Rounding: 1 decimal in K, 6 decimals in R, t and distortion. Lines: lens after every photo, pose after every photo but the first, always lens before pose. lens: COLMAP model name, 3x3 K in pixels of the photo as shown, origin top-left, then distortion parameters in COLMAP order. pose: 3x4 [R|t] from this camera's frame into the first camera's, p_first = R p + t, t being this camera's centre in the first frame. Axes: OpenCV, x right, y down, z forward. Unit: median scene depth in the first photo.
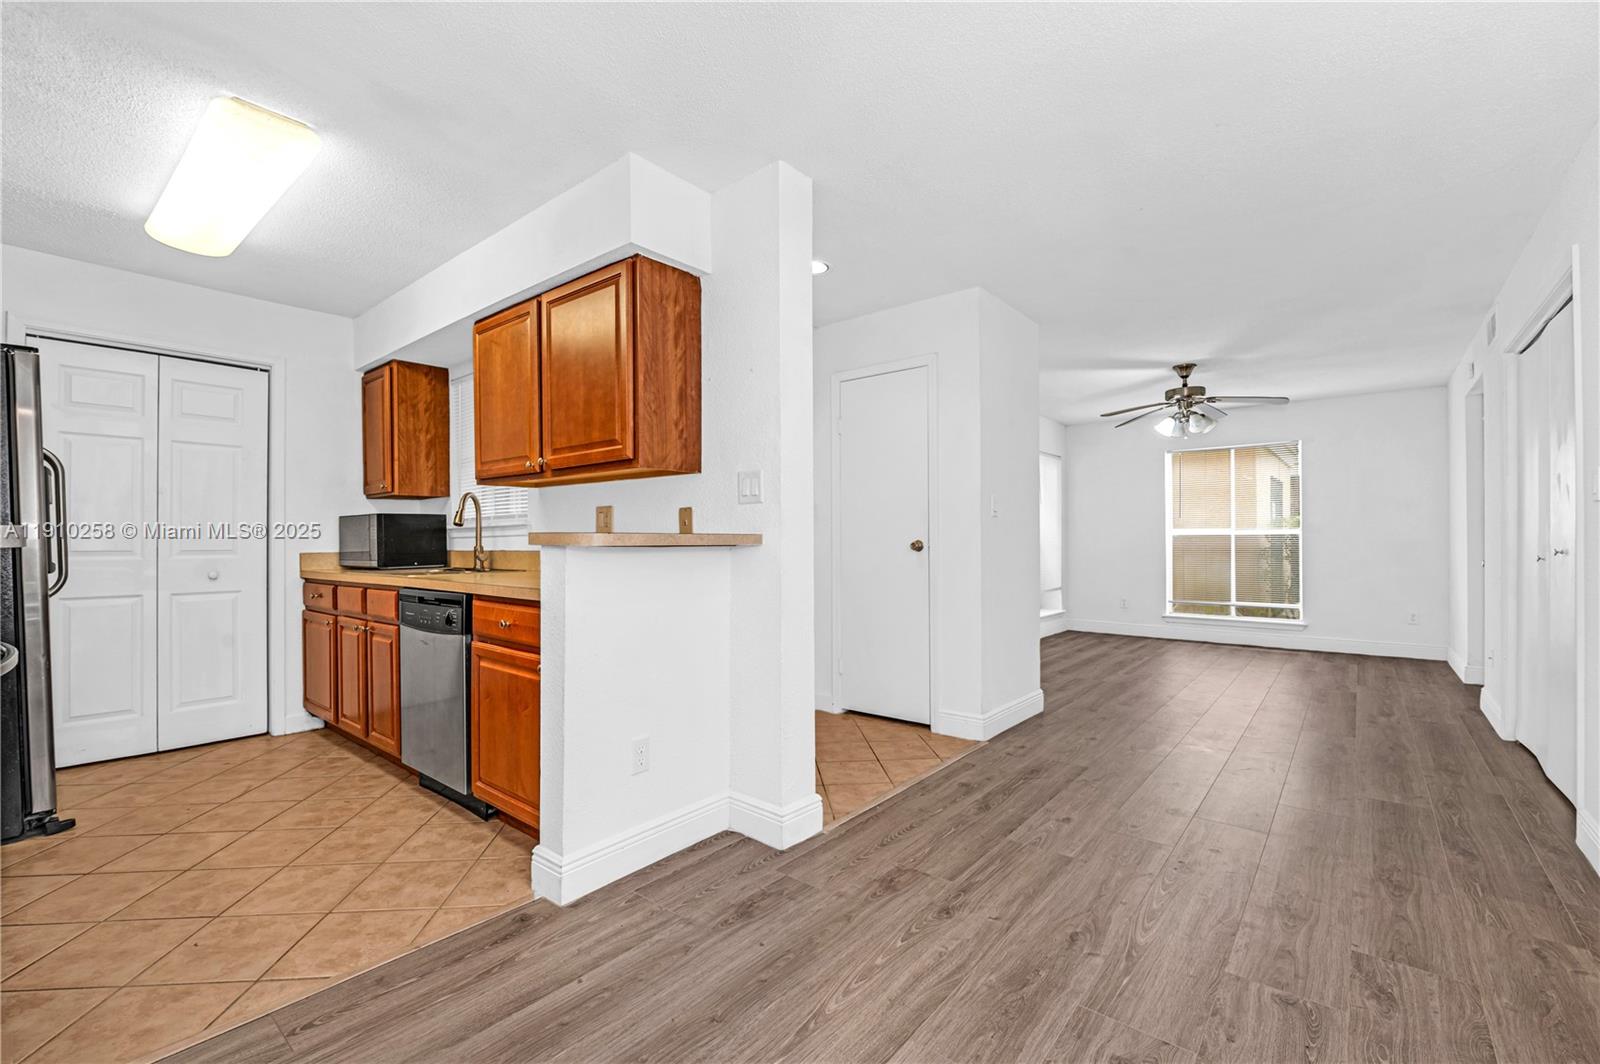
lens RADIAL K [[672.6, 0, 800.0], [0, 672.6, 532.0], [0, 0, 1]] dist [-0.011972, 0.000430]
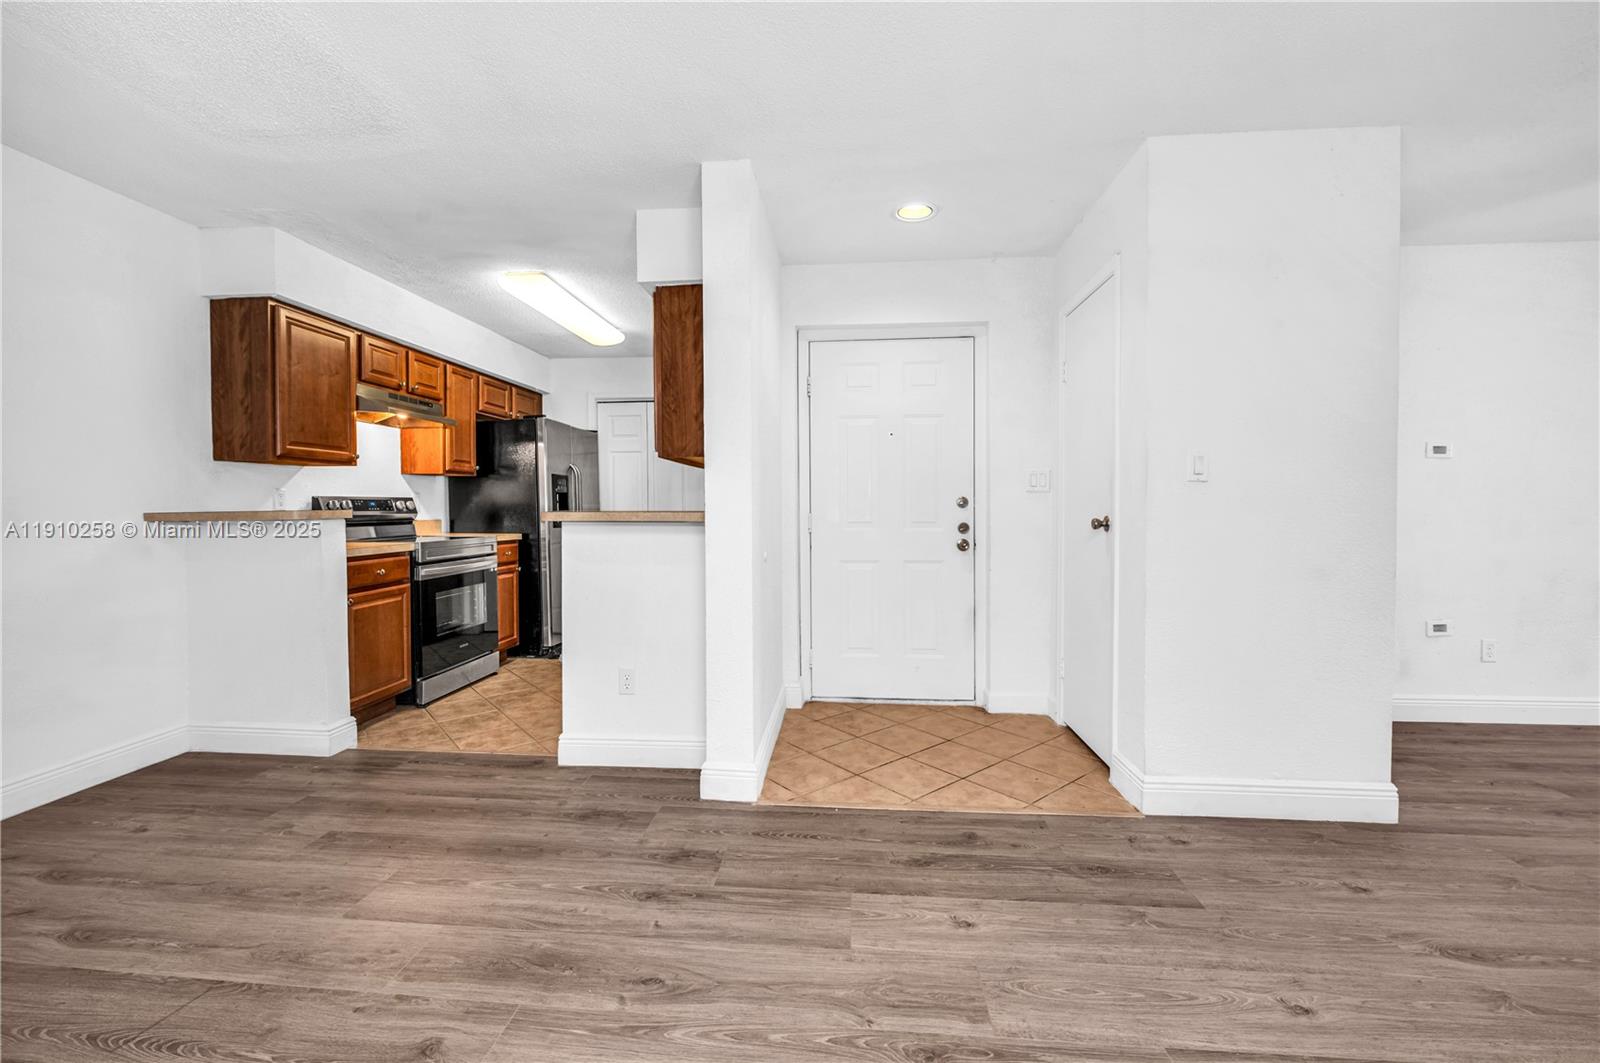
lens RADIAL K [[639.6, 0, 784.2], [0, 639.6, 516.9], [0, 0, 1]] dist [-0.009099, -0.000011]
pose [[0.572337, 0.013587, -0.819906, 0.688281], [0.012292, 0.999608, 0.025145, -0.010222], [0.819926, -0.024469, 0.571946, 0.397988]]
